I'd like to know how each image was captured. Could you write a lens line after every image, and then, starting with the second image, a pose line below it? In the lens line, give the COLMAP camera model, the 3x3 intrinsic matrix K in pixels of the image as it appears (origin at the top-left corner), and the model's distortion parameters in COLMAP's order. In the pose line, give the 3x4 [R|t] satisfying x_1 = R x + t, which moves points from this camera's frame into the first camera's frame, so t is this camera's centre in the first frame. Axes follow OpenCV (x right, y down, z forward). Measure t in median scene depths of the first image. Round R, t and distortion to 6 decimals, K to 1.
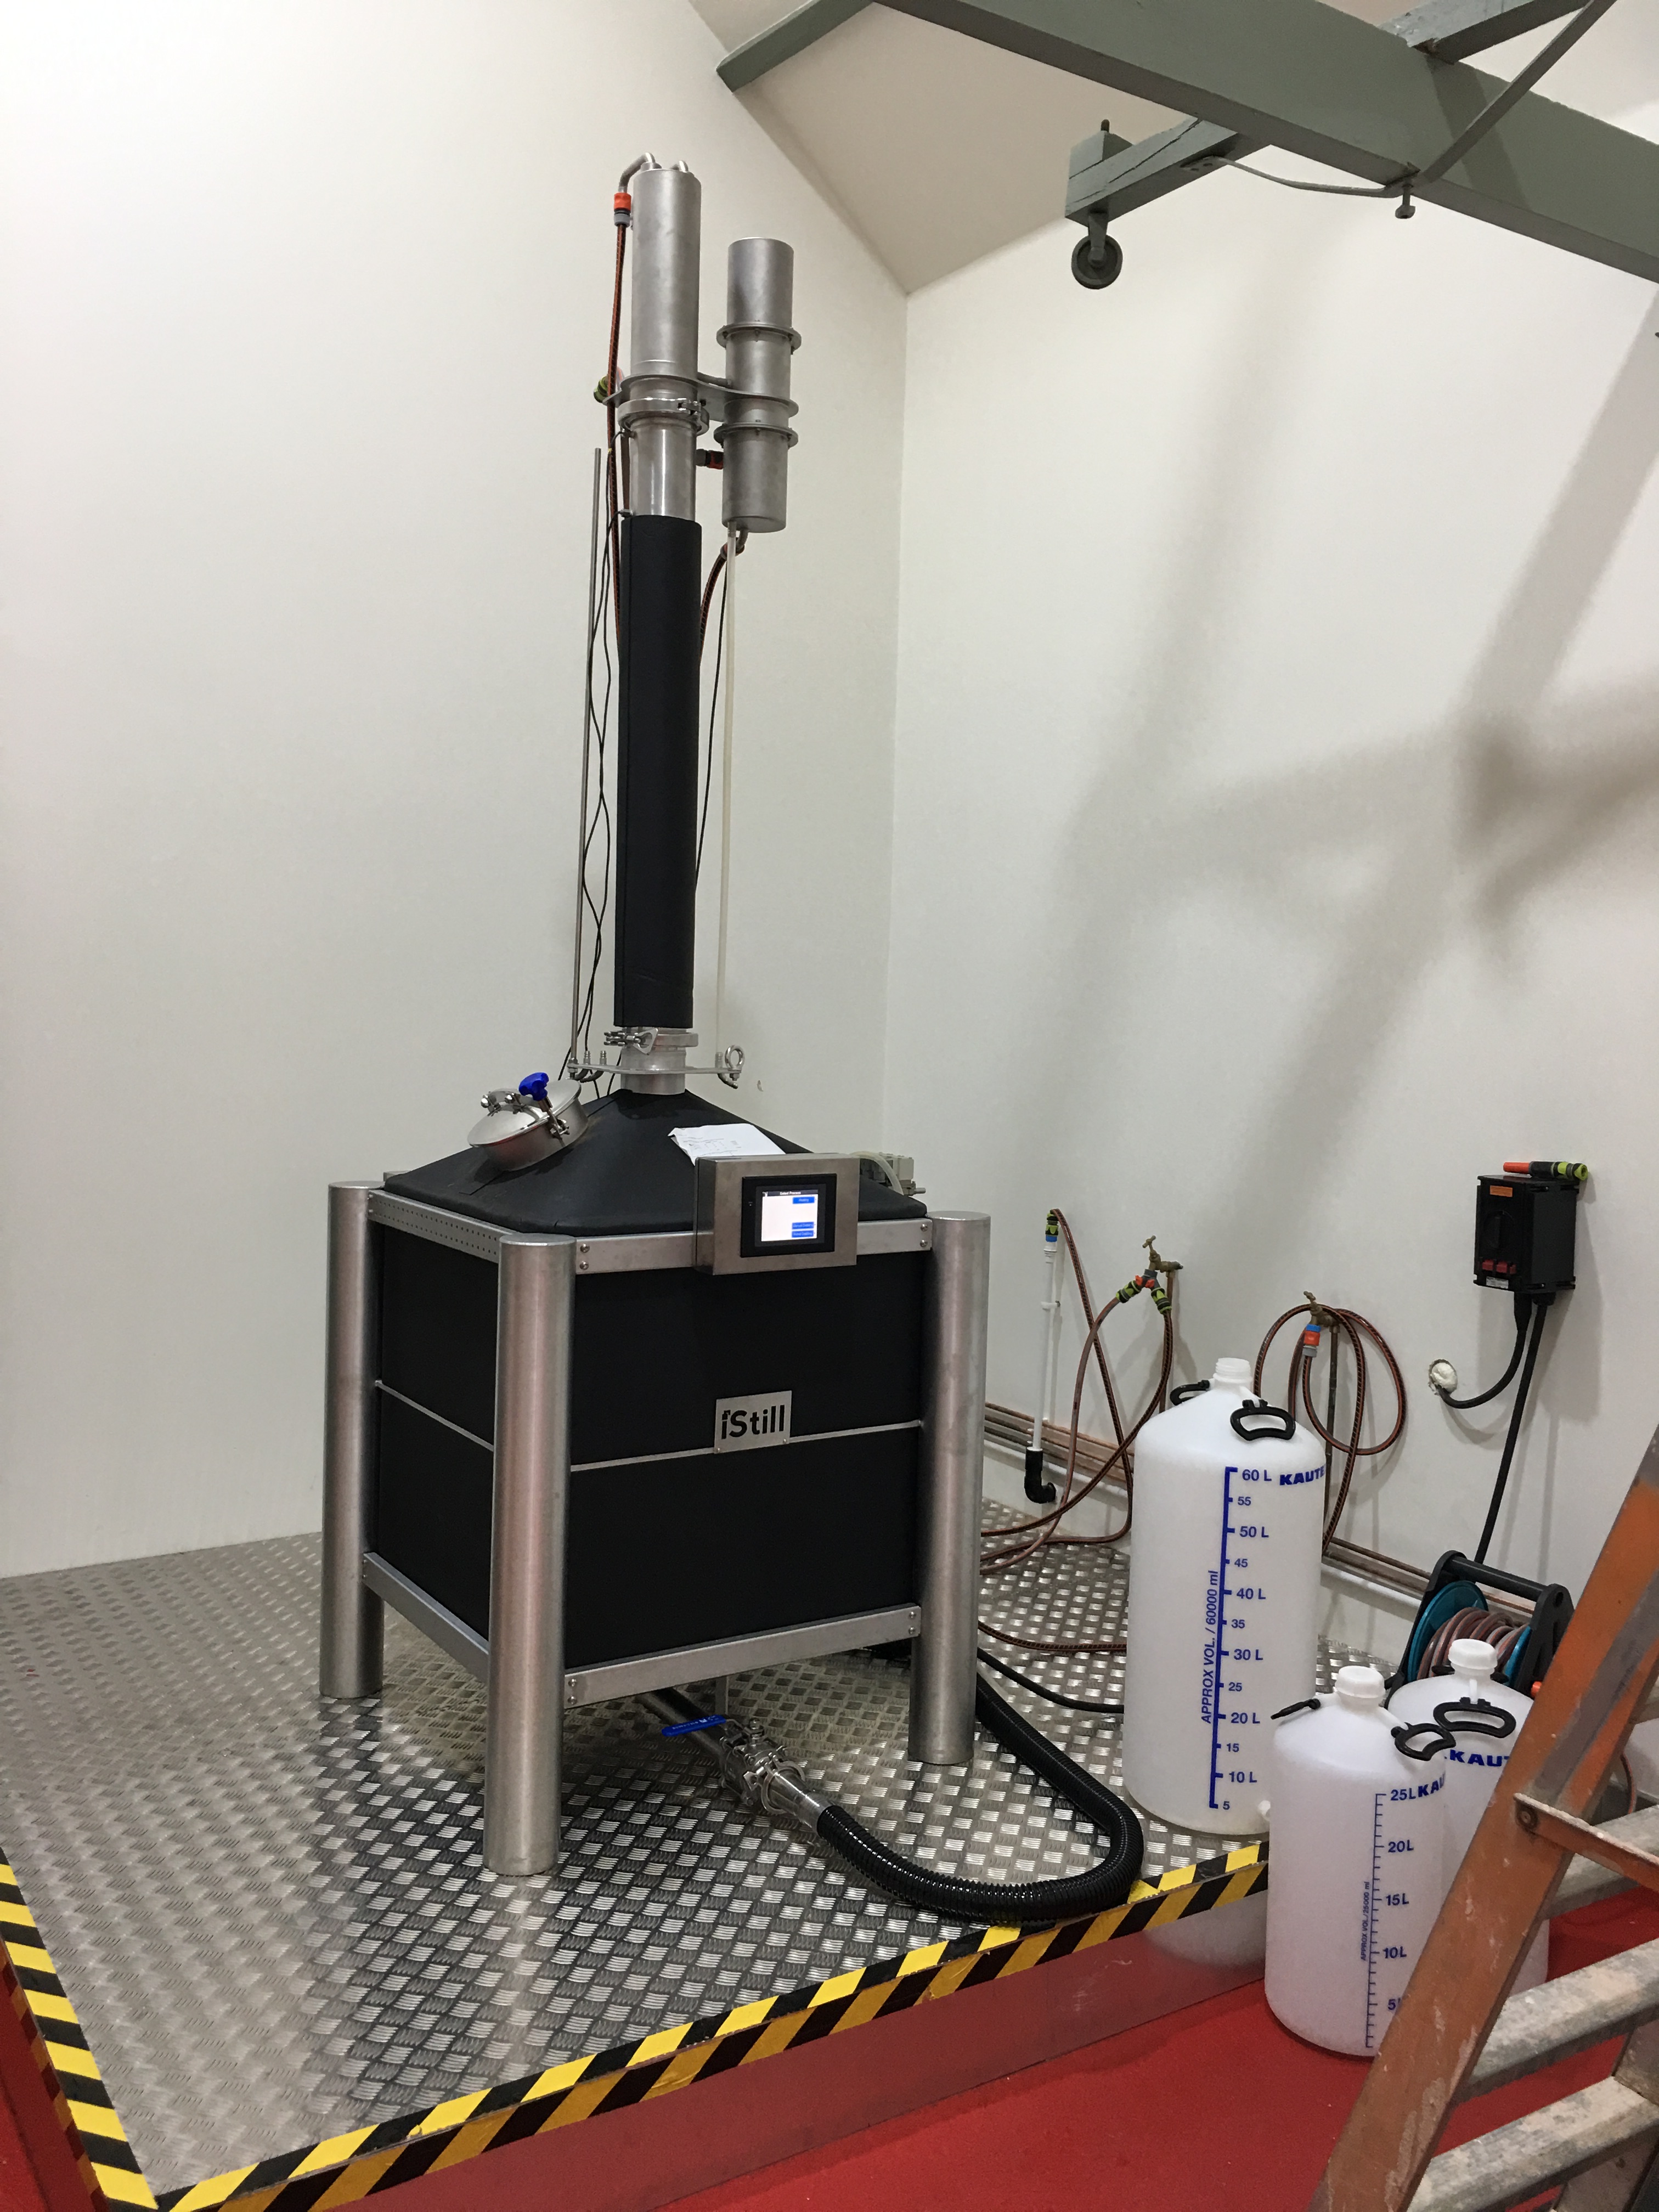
lens RADIAL K [[1913.8, 0, 829.5], [0, 1913.8, 1107.2], [0, 0, 1]] dist [0.053589, -0.014458]
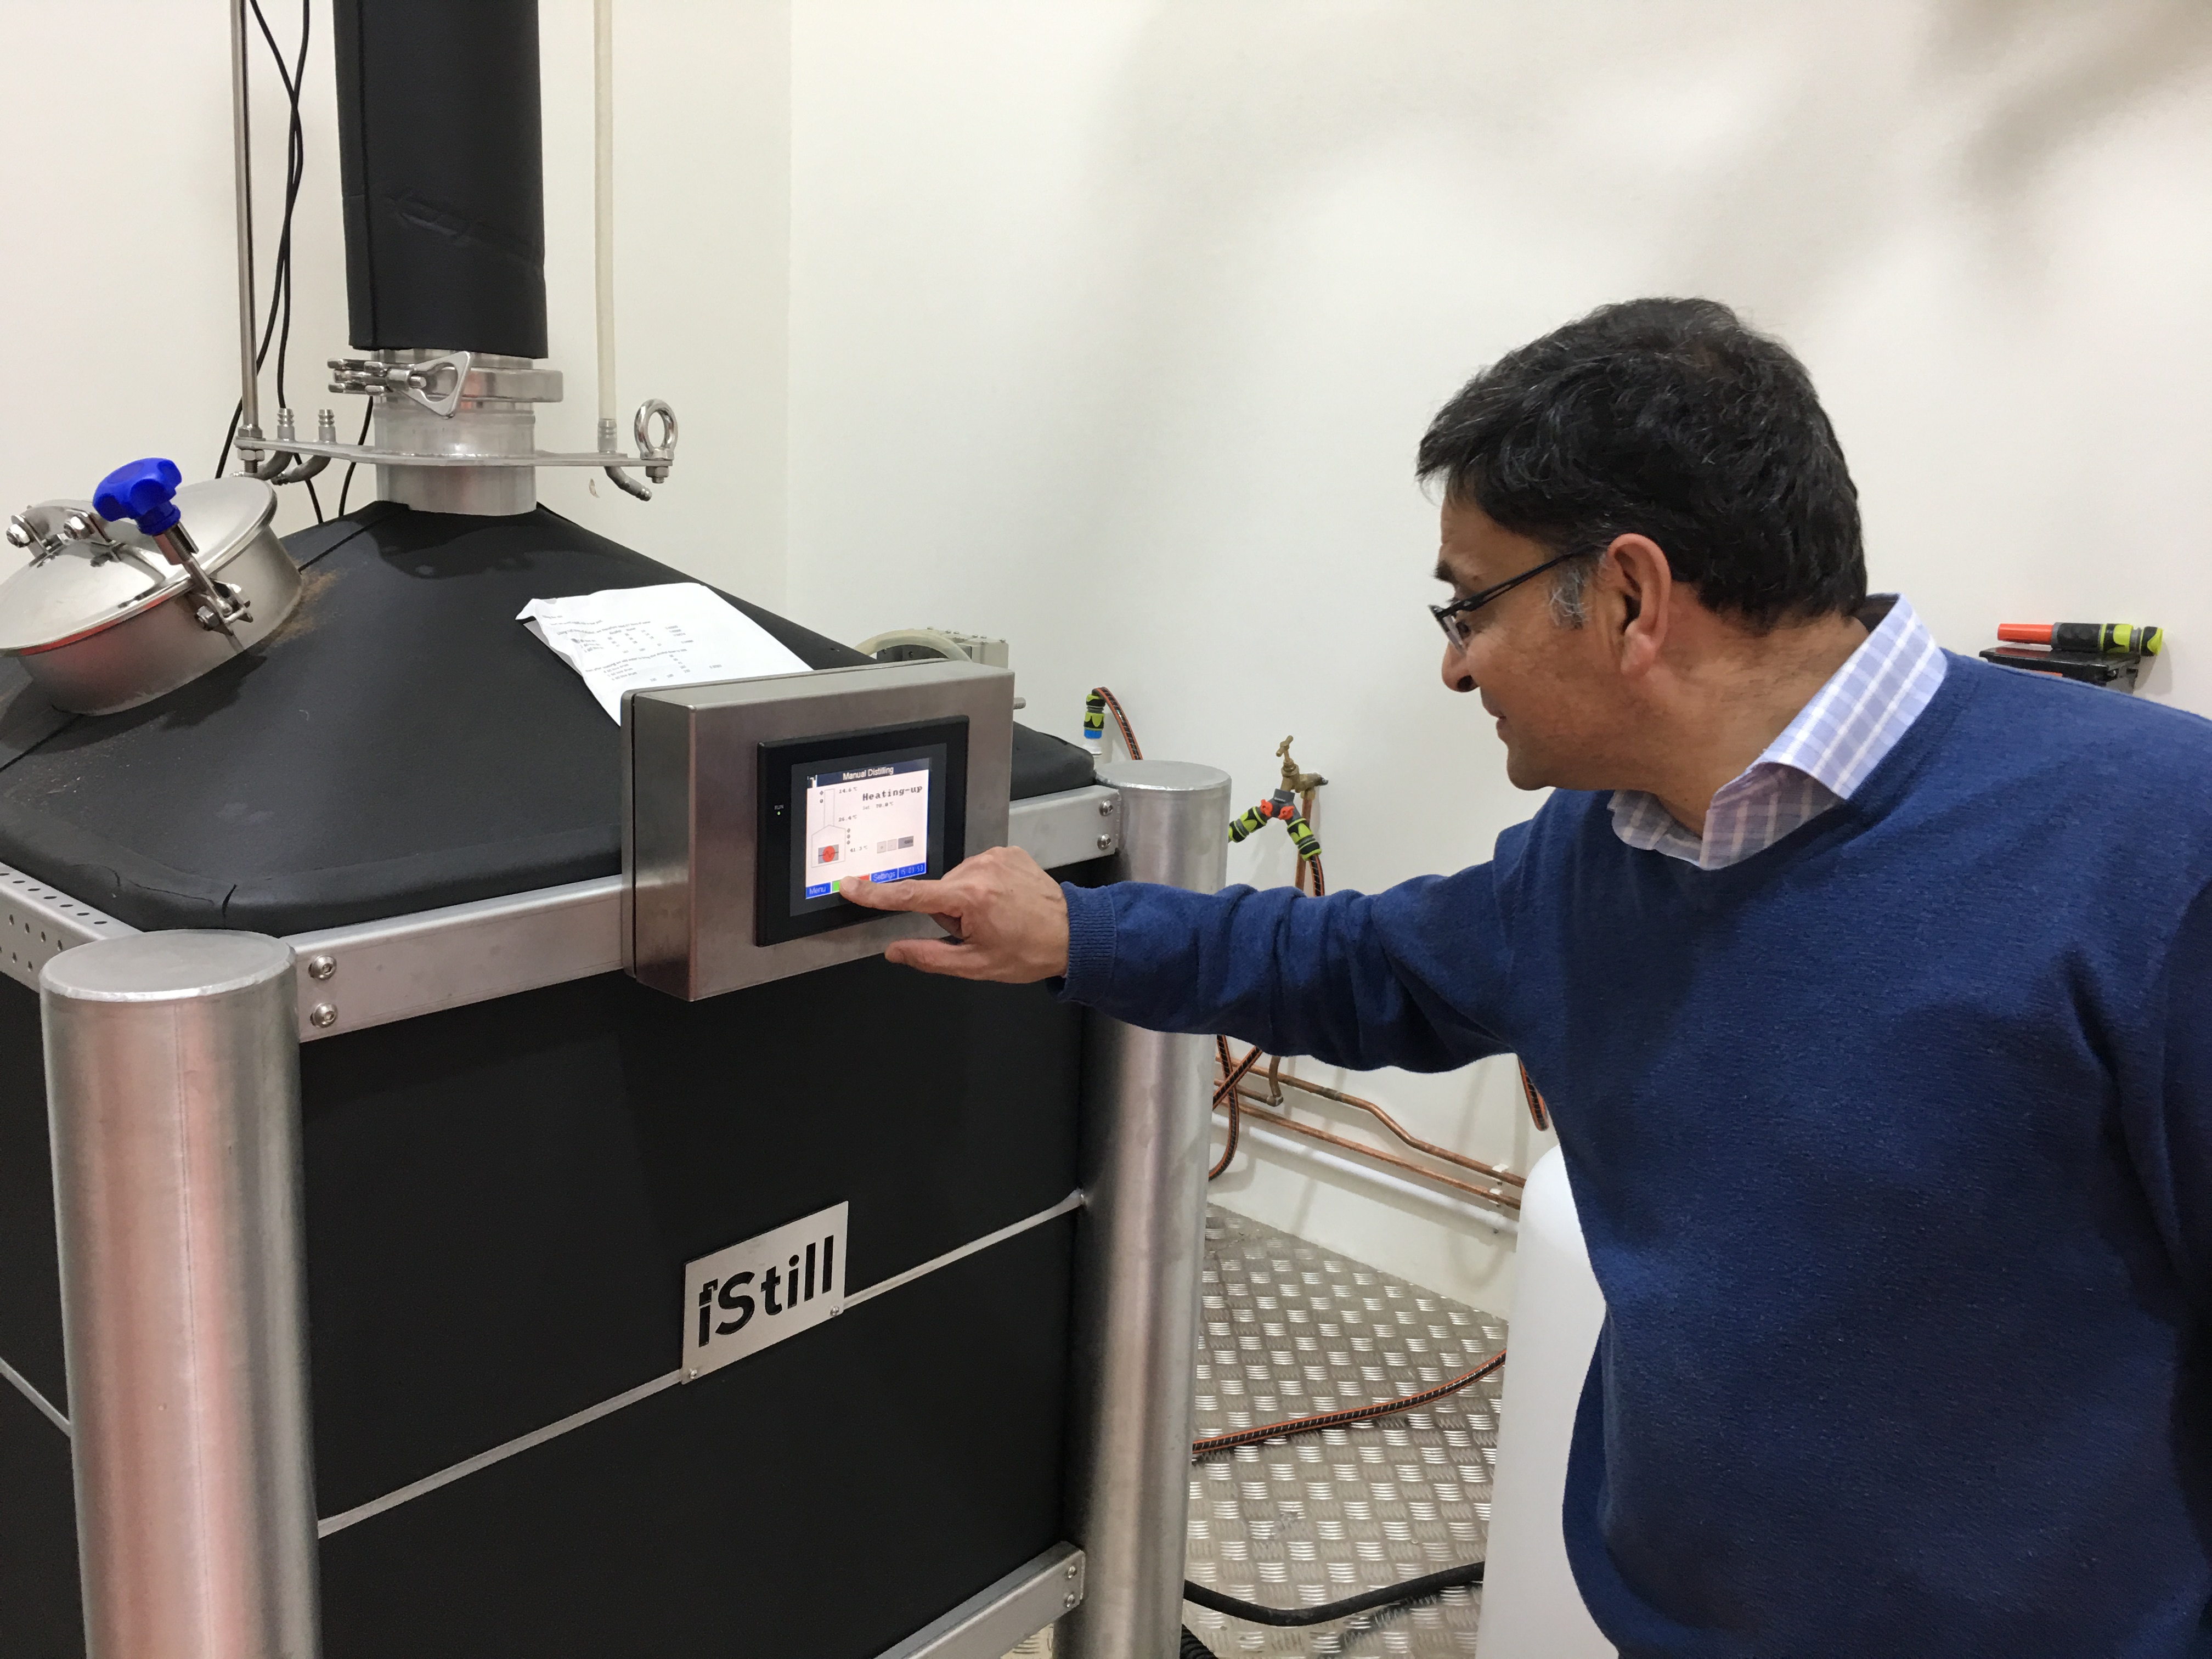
lens RADIAL K [[1913.8, 0, 1101.6], [0, 1913.8, 816.5], [0, 0, 1]] dist [0.053589, -0.014458]
pose [[0.963173, -0.044875, 0.265112, -0.073845], [0.001725, 0.986986, 0.160799, -0.009319], [-0.268877, -0.154420, 0.950715, 0.559658]]
